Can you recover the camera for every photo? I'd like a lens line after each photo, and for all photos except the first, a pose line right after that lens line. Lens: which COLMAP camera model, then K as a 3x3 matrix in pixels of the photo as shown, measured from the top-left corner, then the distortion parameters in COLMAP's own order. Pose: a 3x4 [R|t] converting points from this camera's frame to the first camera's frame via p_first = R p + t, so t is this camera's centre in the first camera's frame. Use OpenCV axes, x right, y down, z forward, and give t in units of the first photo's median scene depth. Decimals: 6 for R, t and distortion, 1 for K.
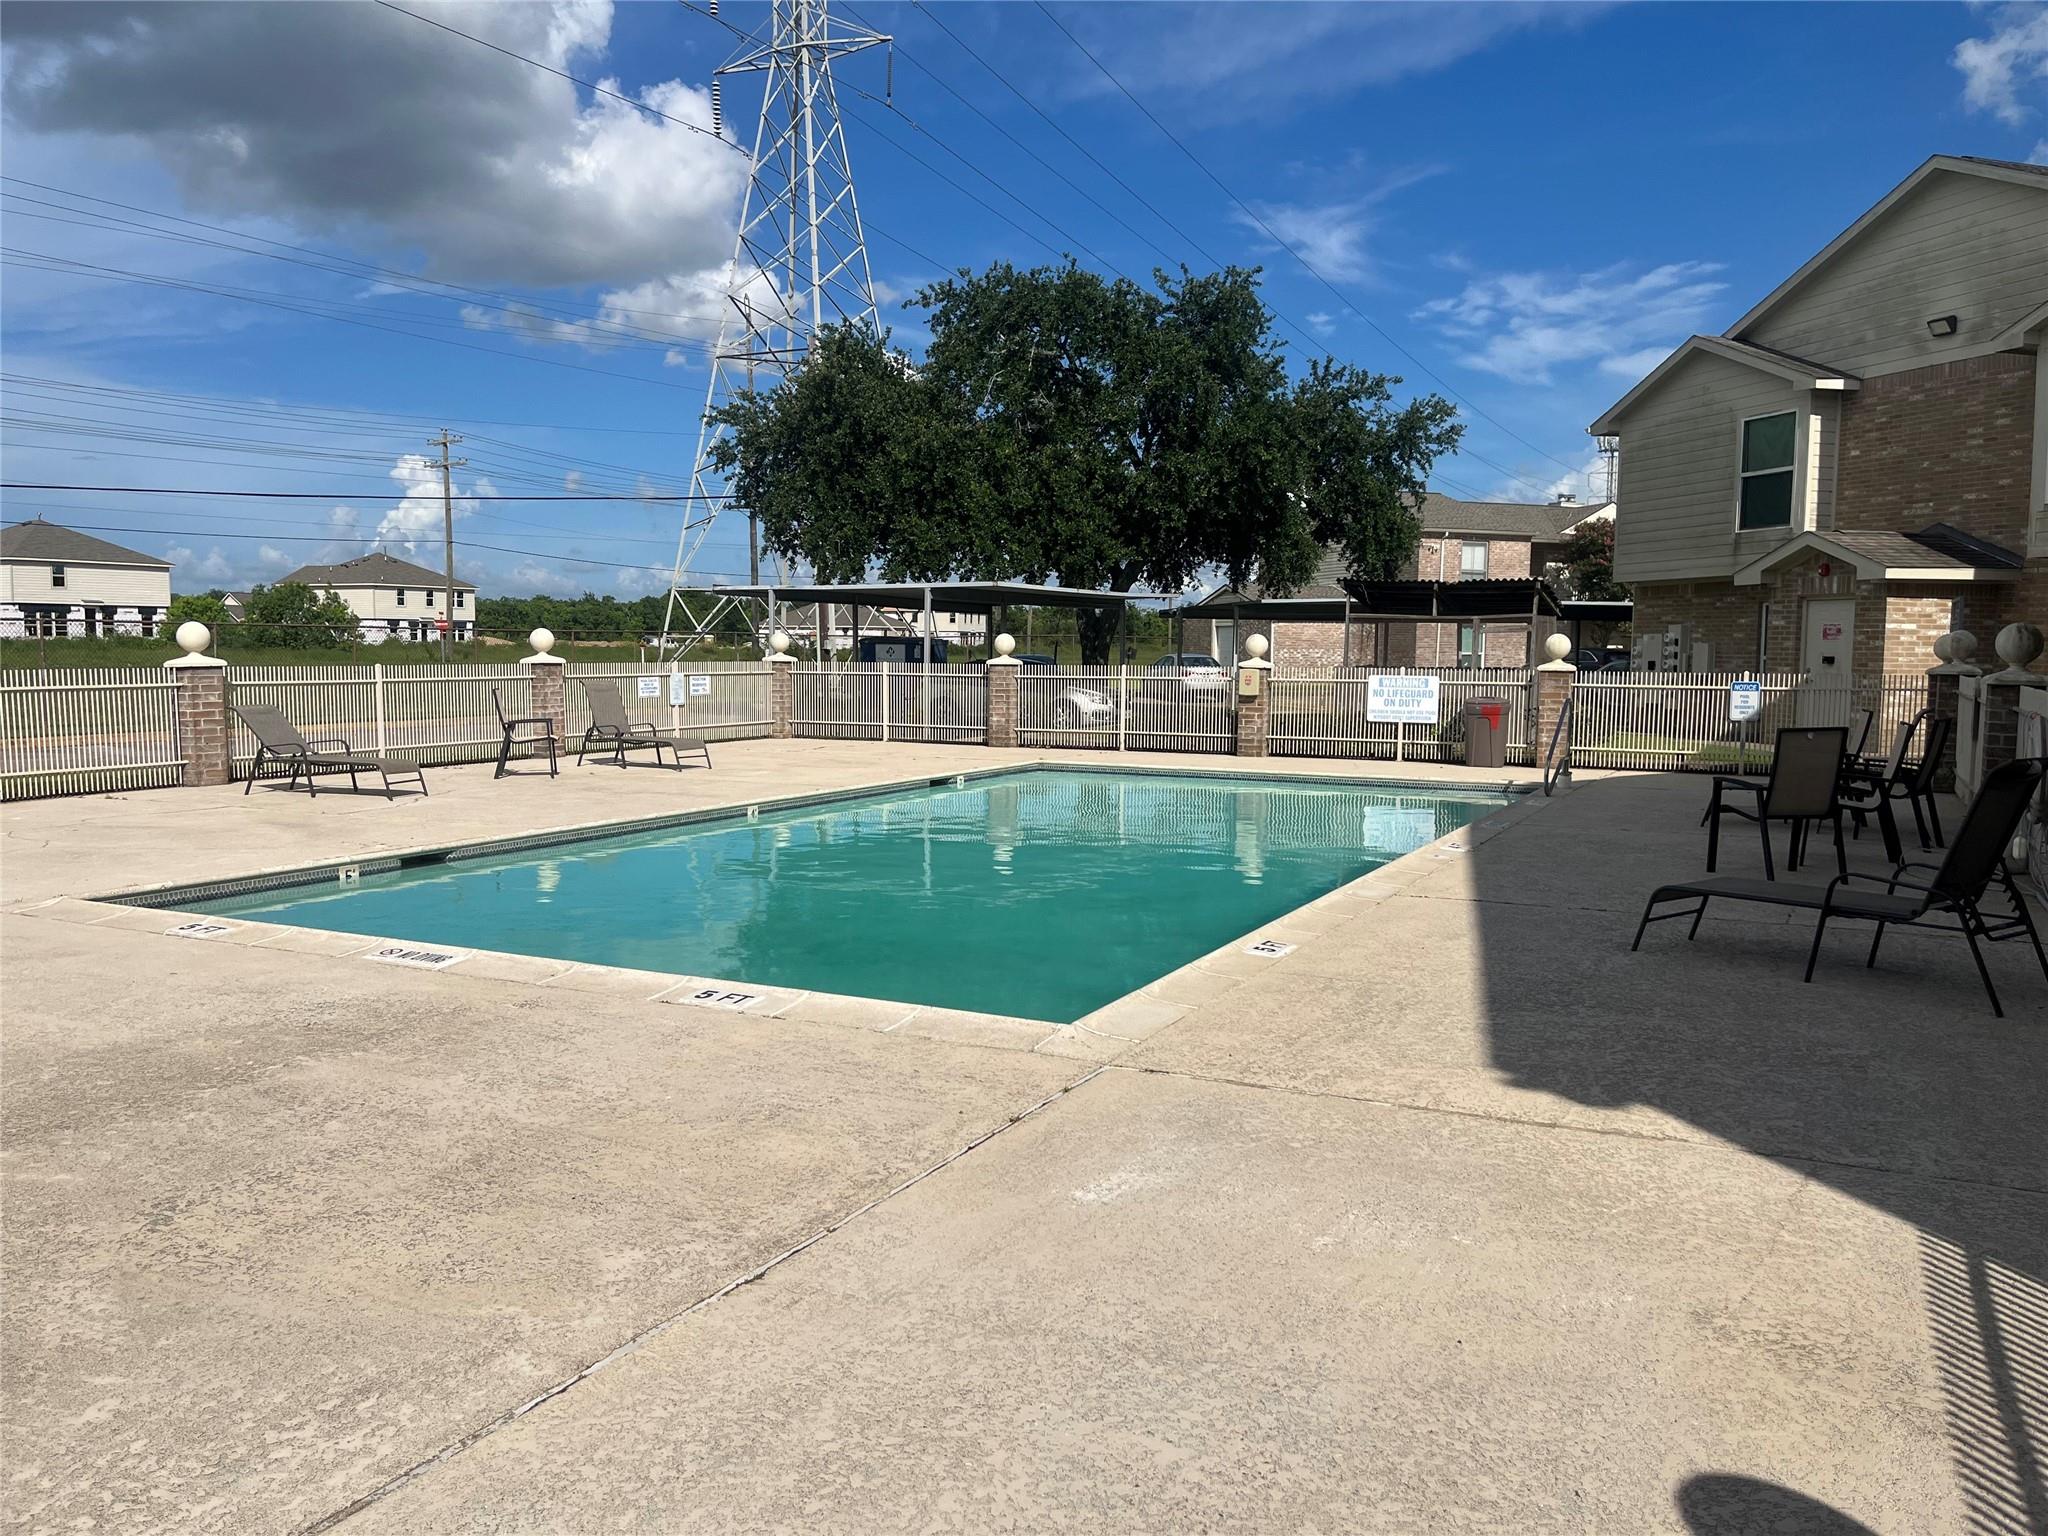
lens RADIAL K [[1567.1, 0, 1018.9], [0, 1567.1, 774.2], [0, 0, 1]] dist [0.048998, -0.050186]
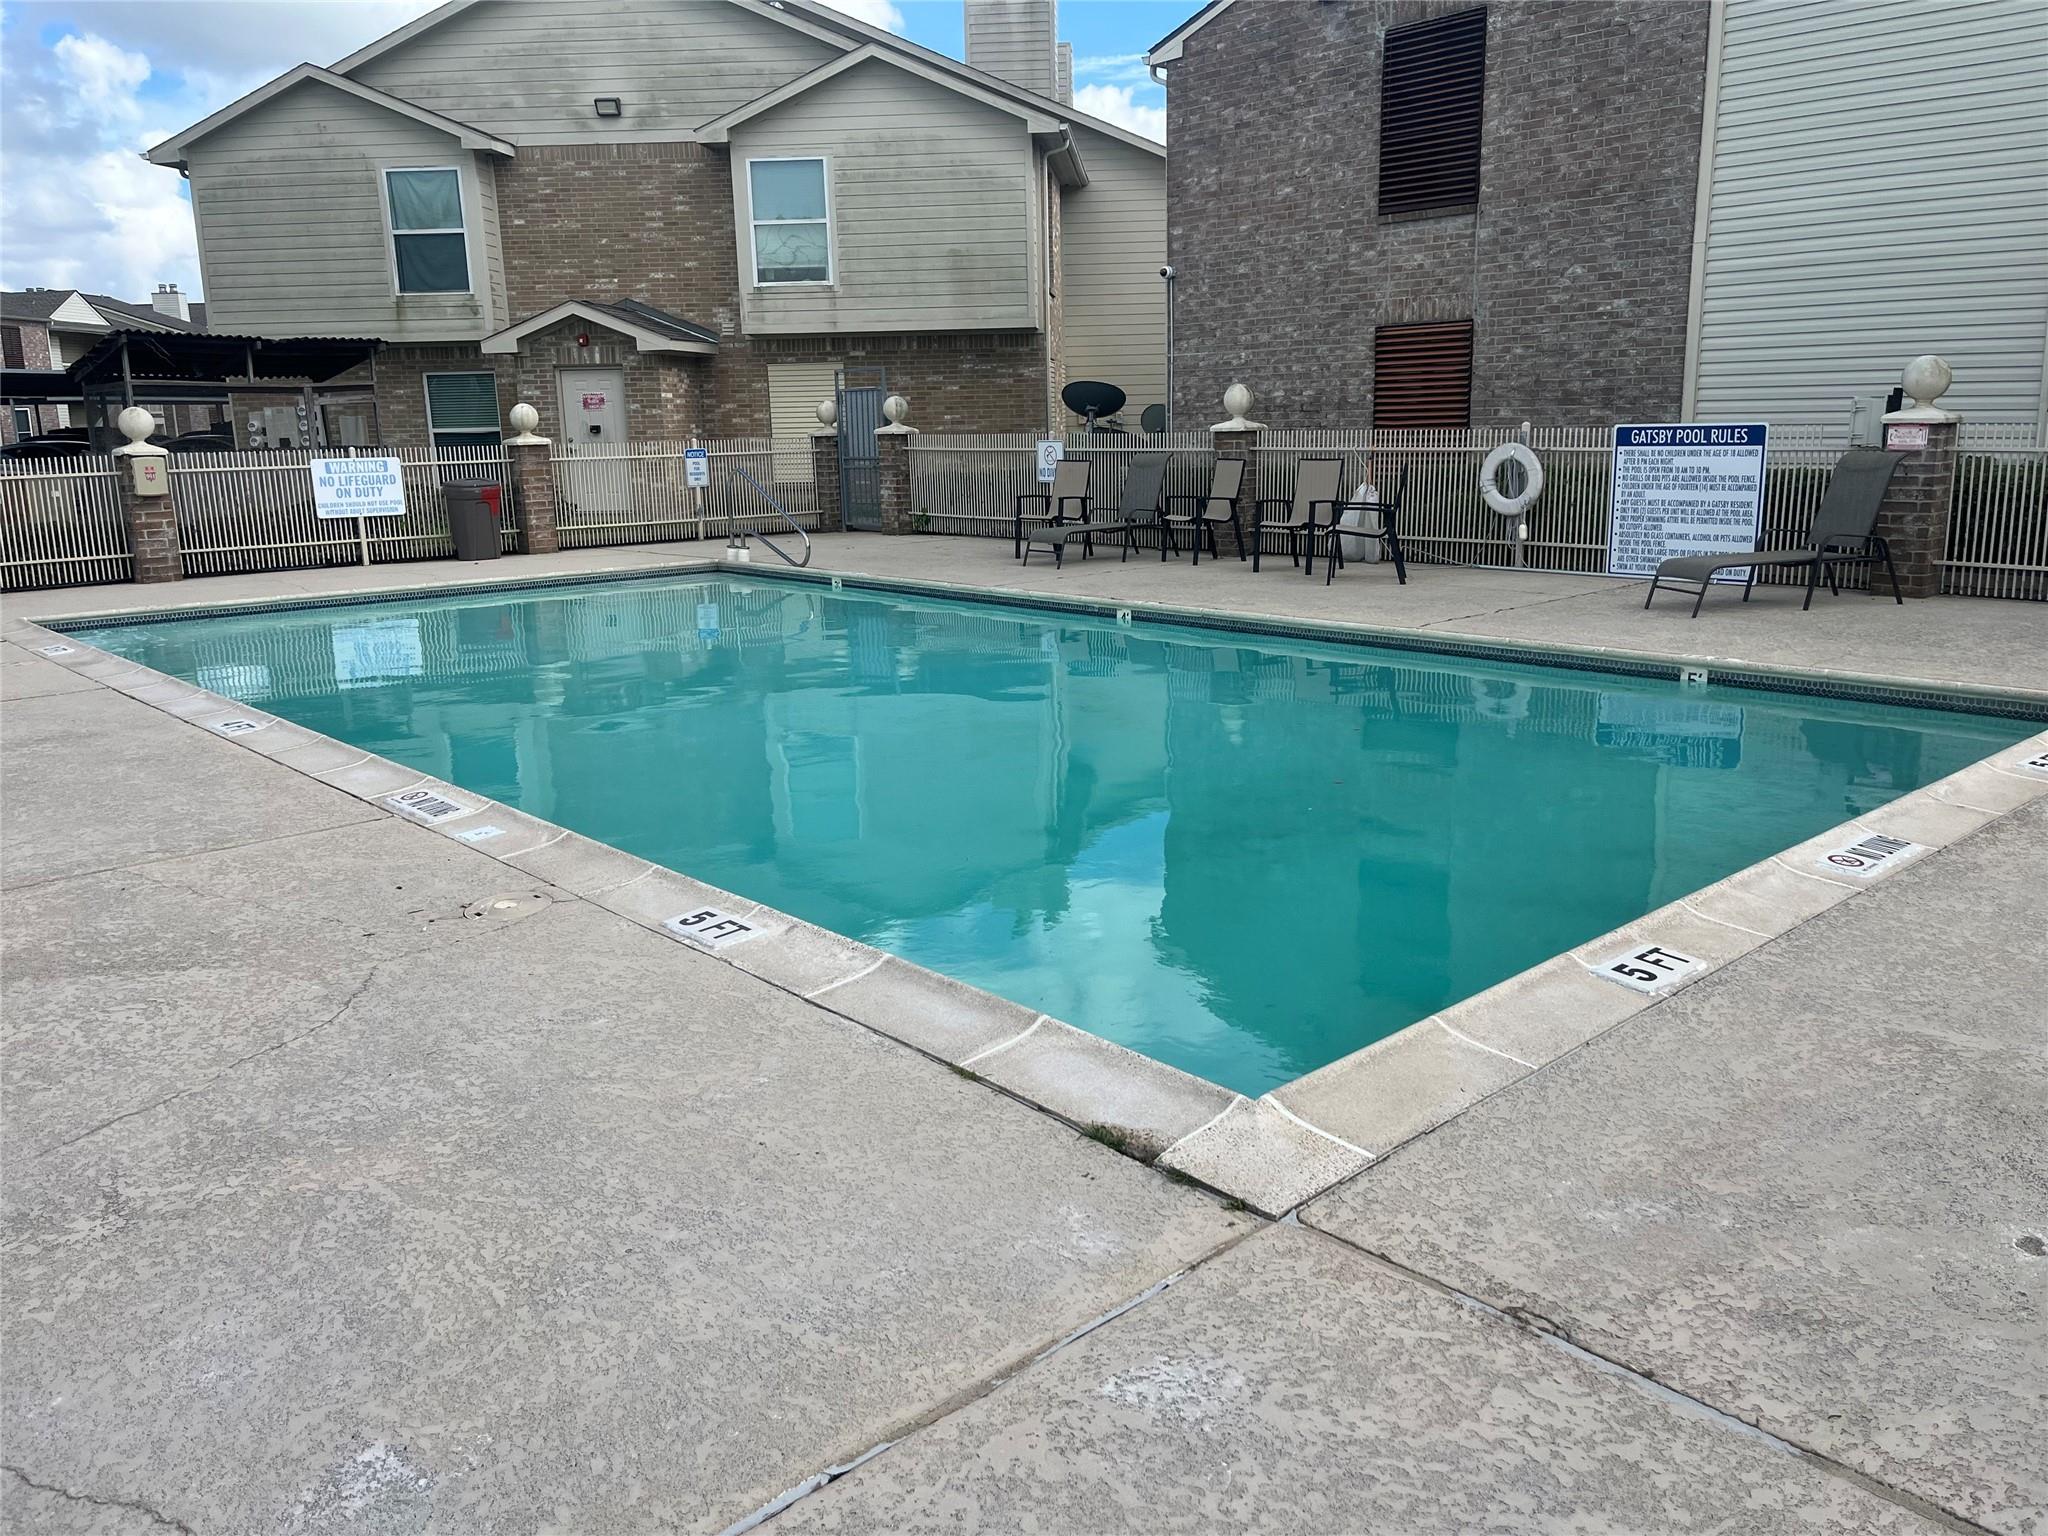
lens RADIAL K [[1567.1, 0, 1019.5], [0, 1567.1, 756.5], [0, 0, 1]] dist [0.048998, -0.050186]
pose [[0.353571, -0.213826, 0.910641, -0.380135], [0.099335, 0.976601, 0.190746, -0.031659], [-0.930118, 0.023016, 0.366538, 0.363912]]
